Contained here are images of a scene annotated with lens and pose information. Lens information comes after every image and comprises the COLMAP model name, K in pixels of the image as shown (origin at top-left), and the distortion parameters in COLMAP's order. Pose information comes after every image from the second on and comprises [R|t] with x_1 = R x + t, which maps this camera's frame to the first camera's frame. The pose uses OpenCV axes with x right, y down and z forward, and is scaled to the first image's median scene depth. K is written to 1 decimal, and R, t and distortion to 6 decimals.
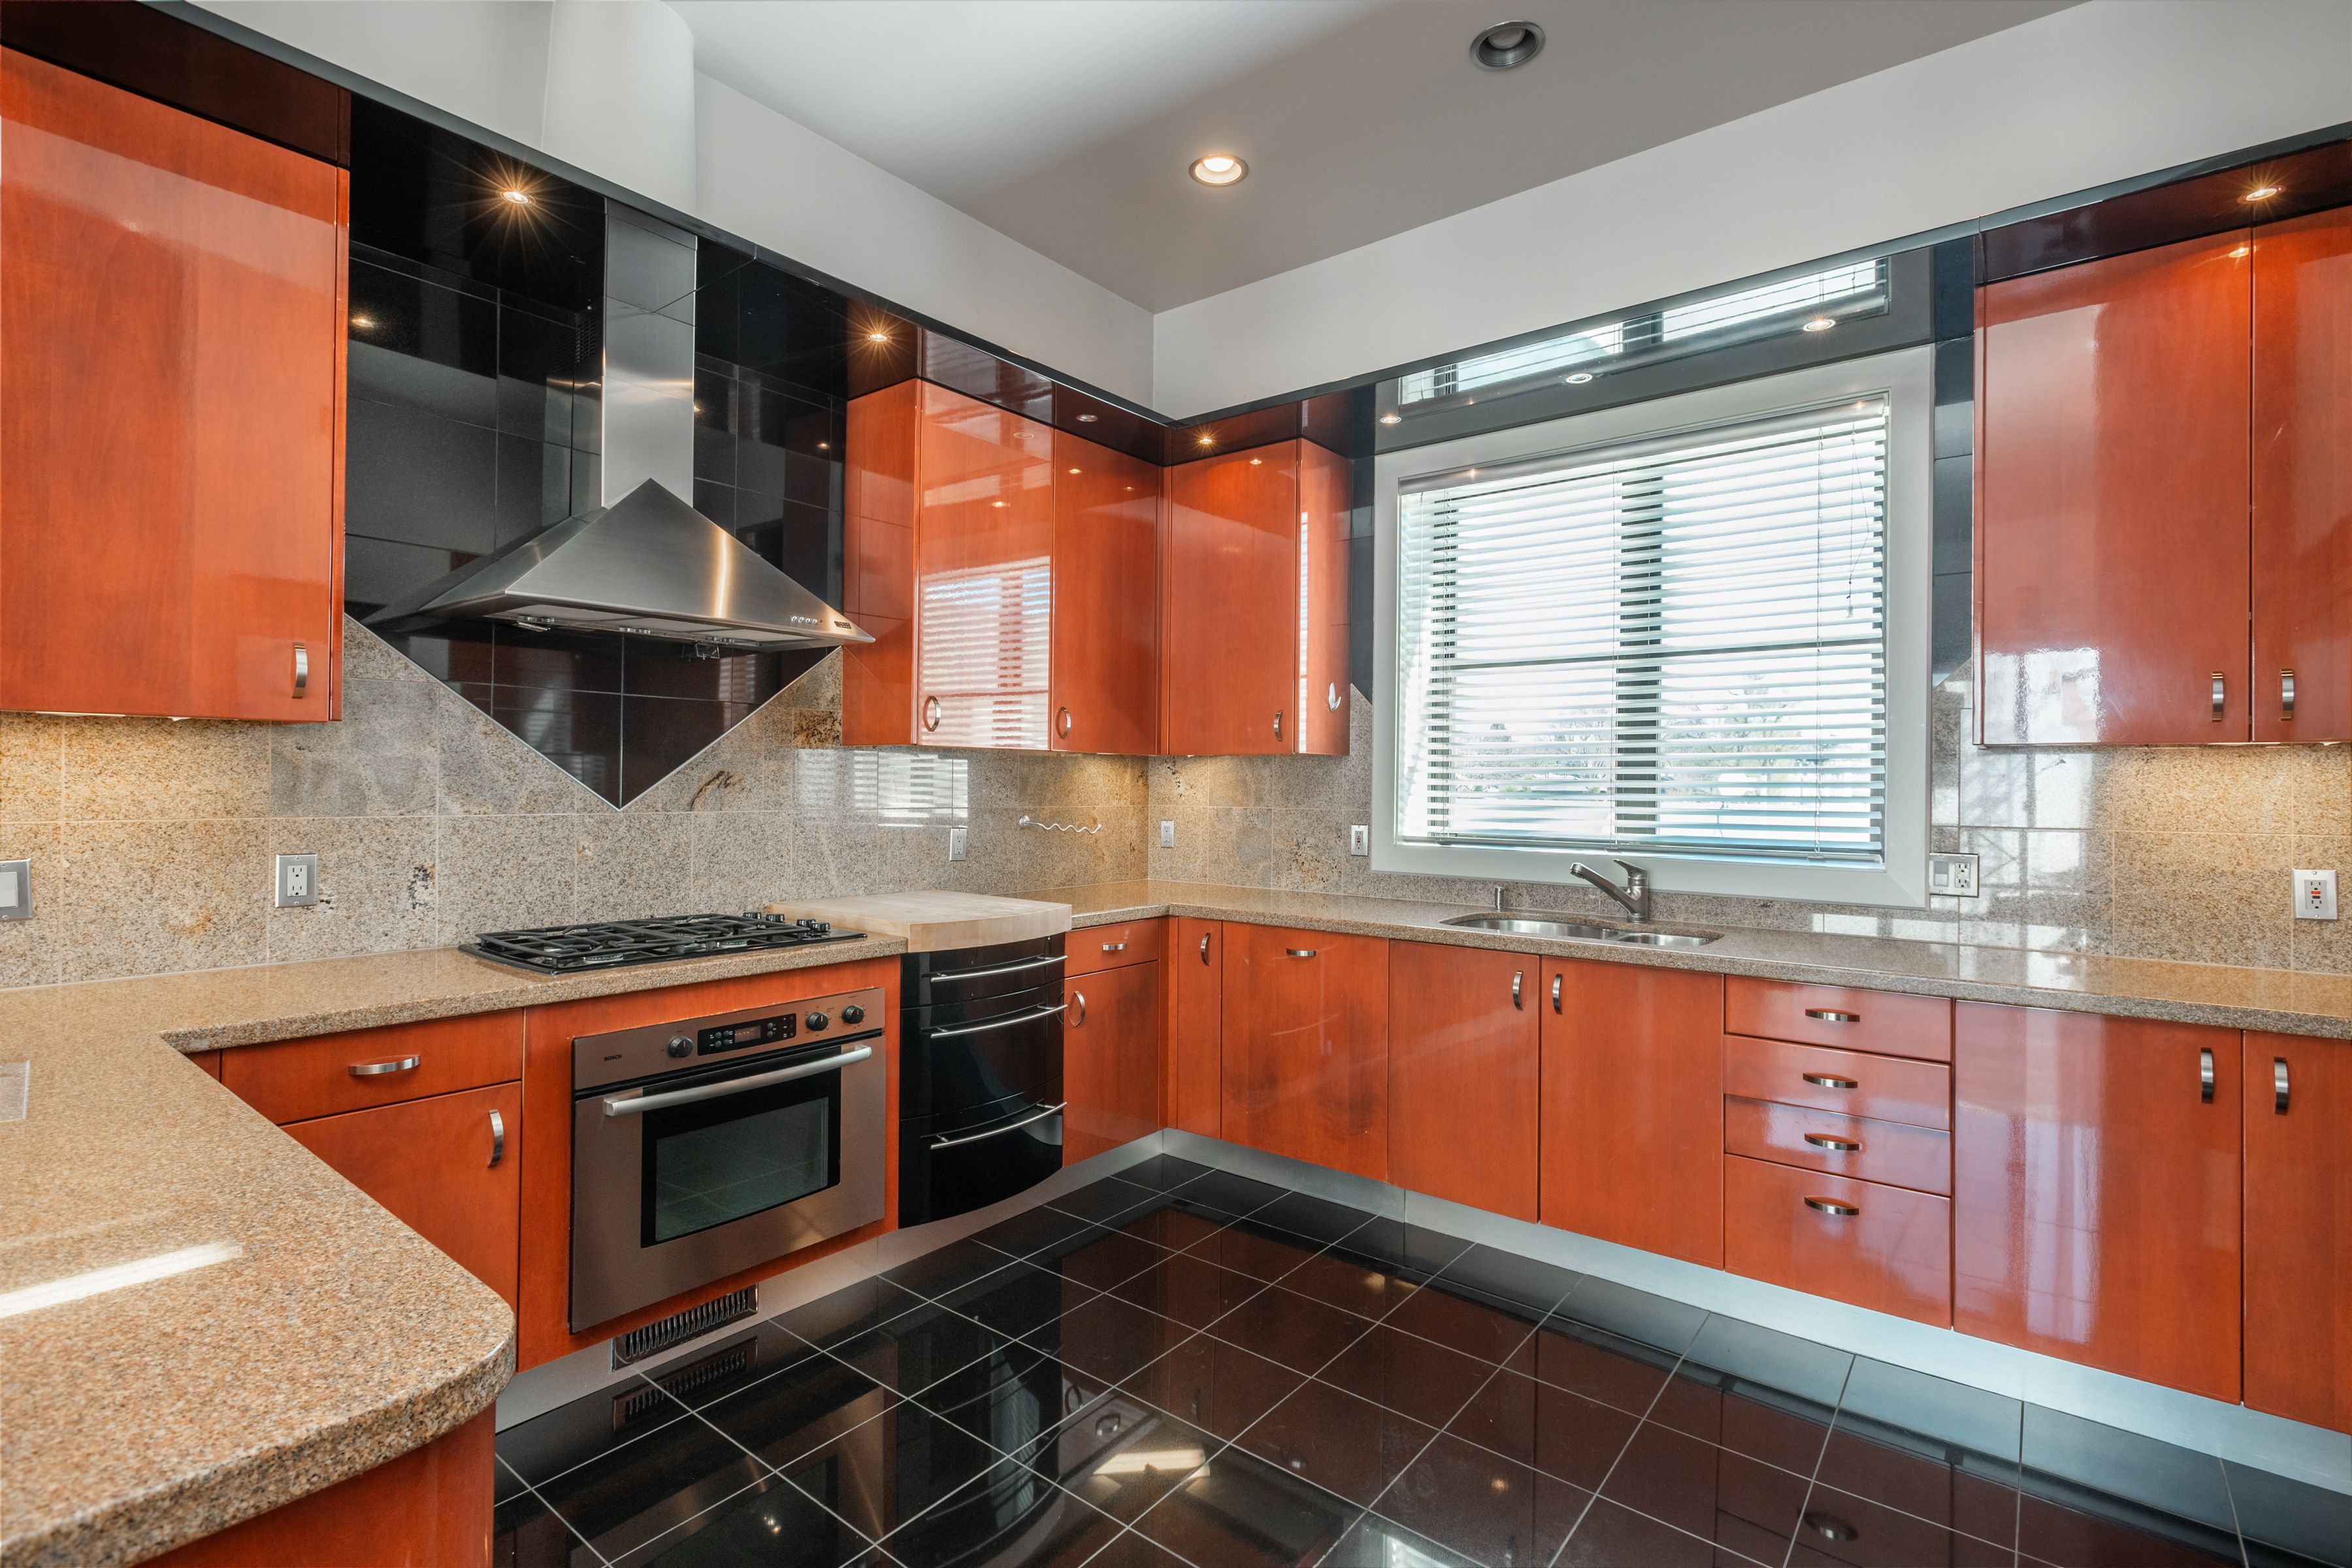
lens RADIAL K [[1101.9, 0, 1176.0], [0, 1101.9, 773.2], [0, 0, 1]] dist [-0.001141, 0.000747]
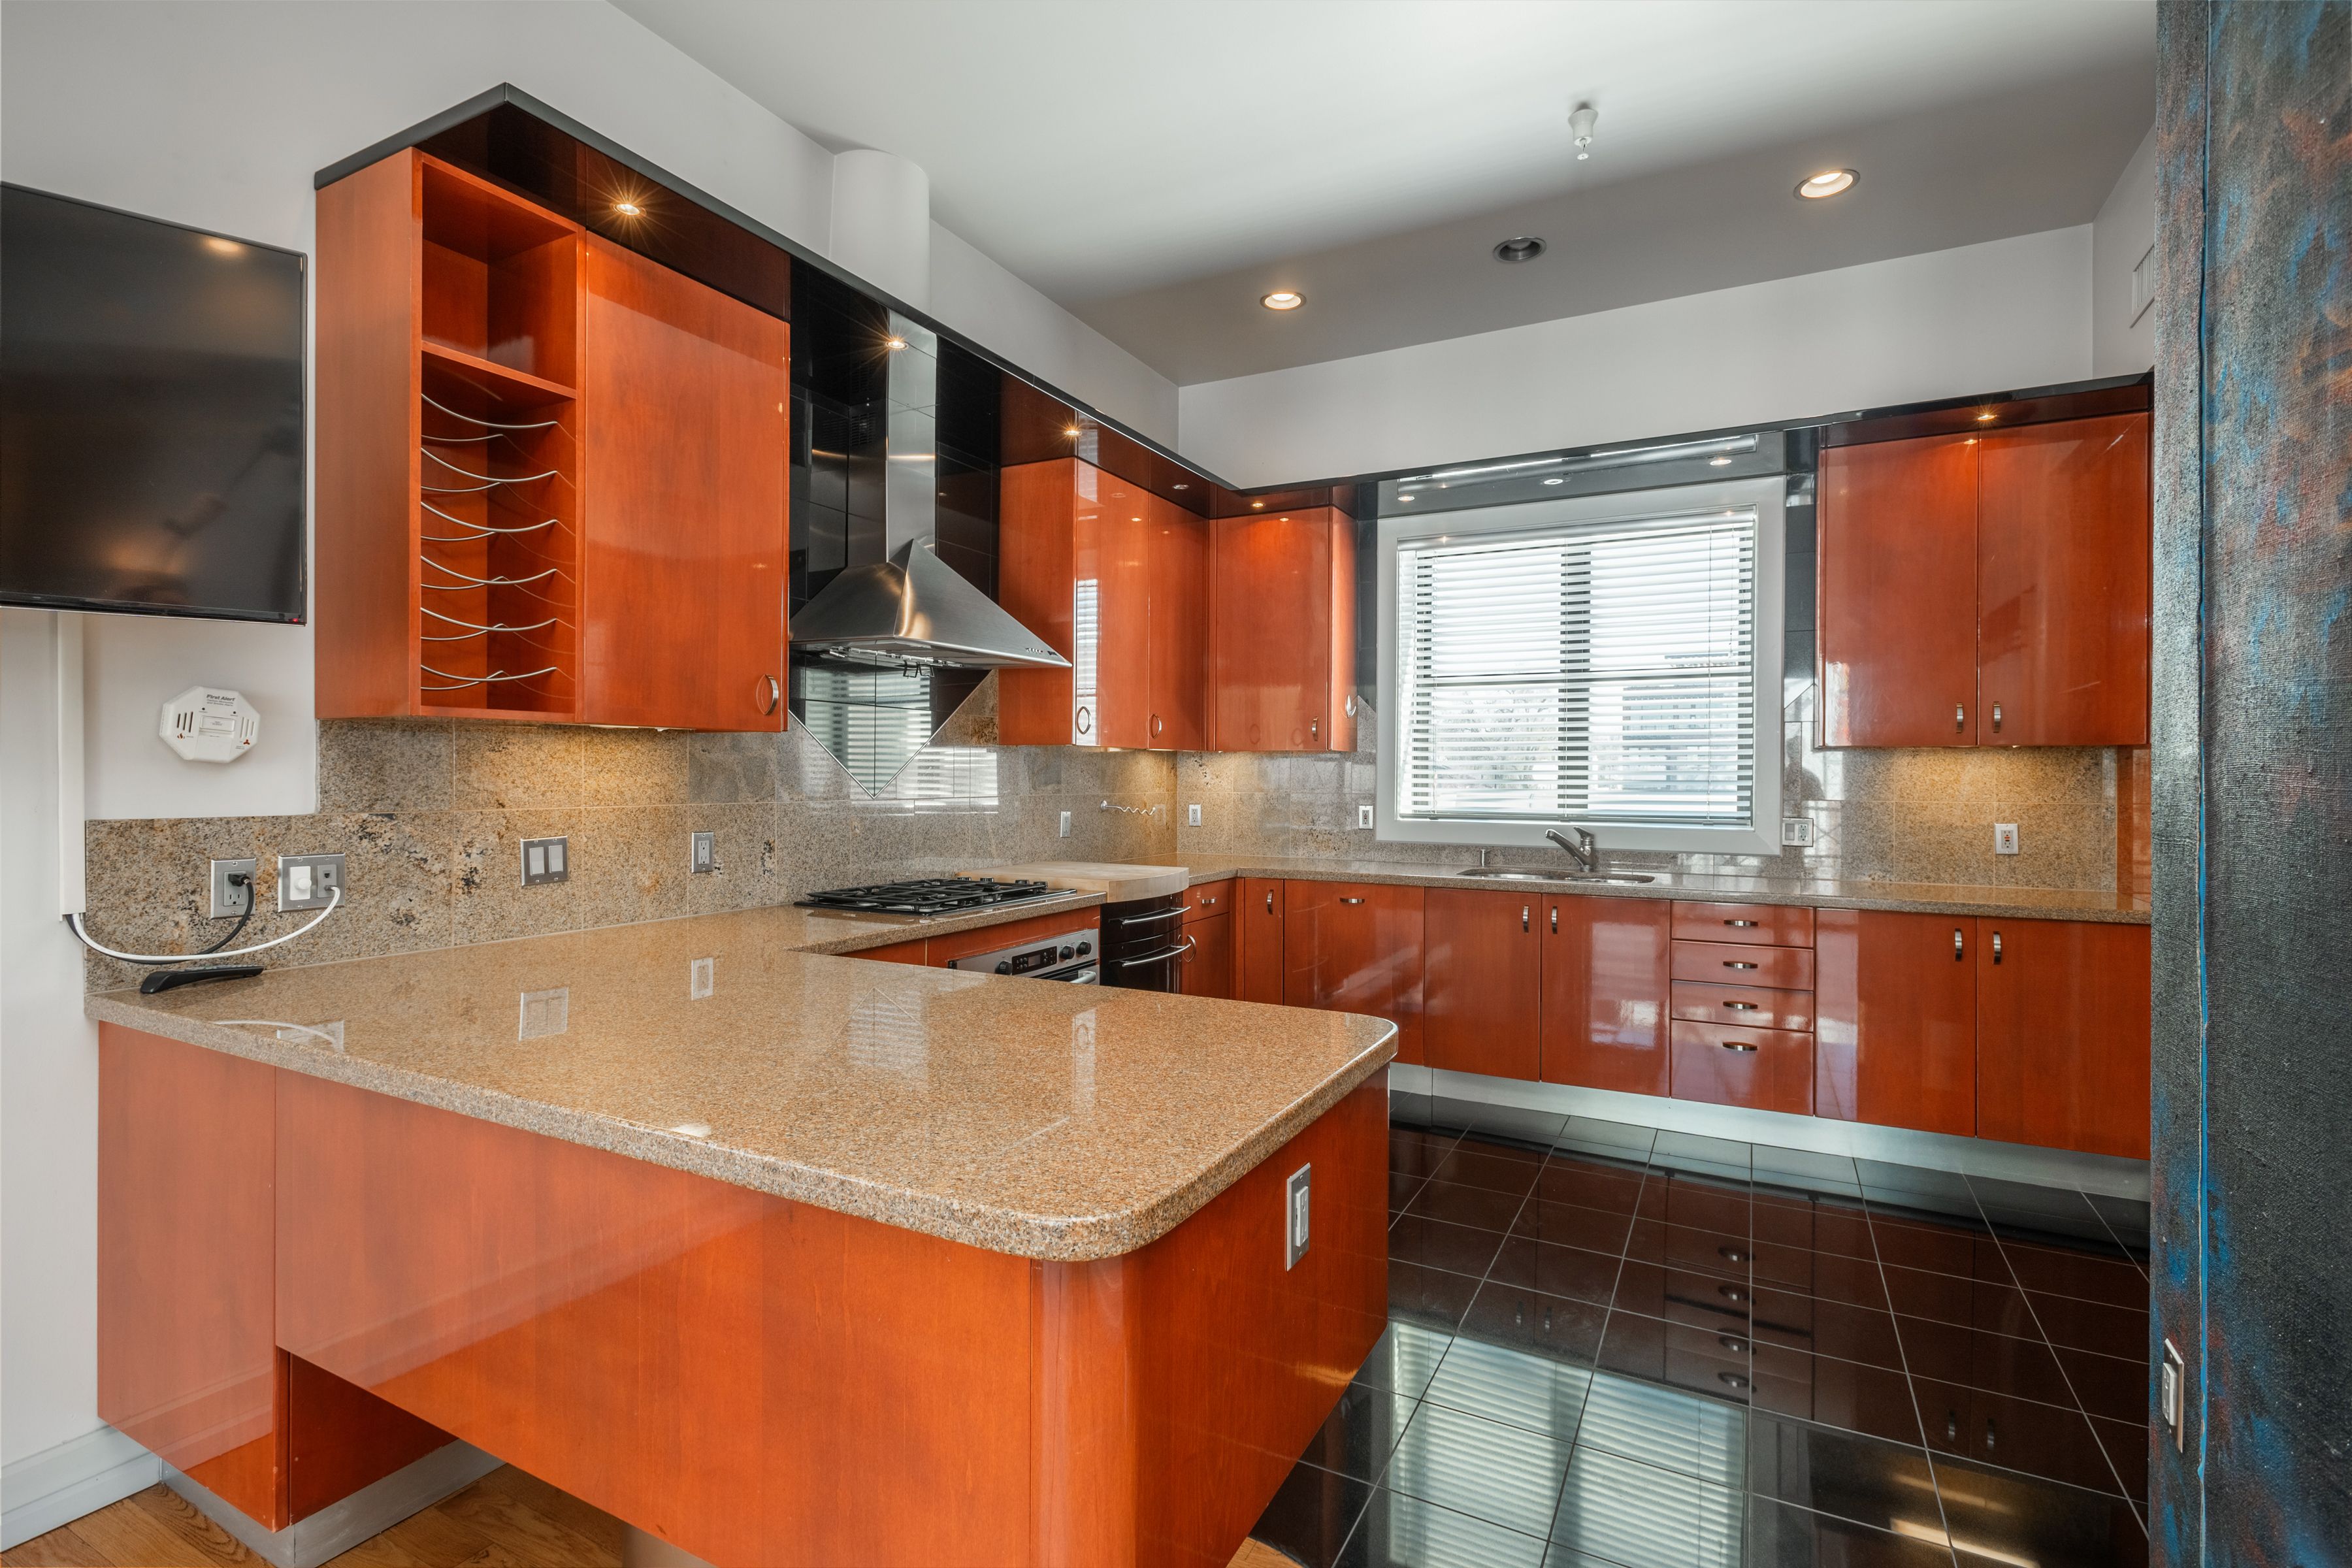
lens RADIAL K [[1101.9, 0, 1175.1], [0, 1101.9, 773.2], [0, 0, 1]] dist [-0.001141, 0.000747]
pose [[0.982654, -0.005141, 0.185378, -0.354378], [0.003451, 0.999949, 0.009440, -0.004585], [-0.185417, -0.008637, 0.982622, -0.276206]]
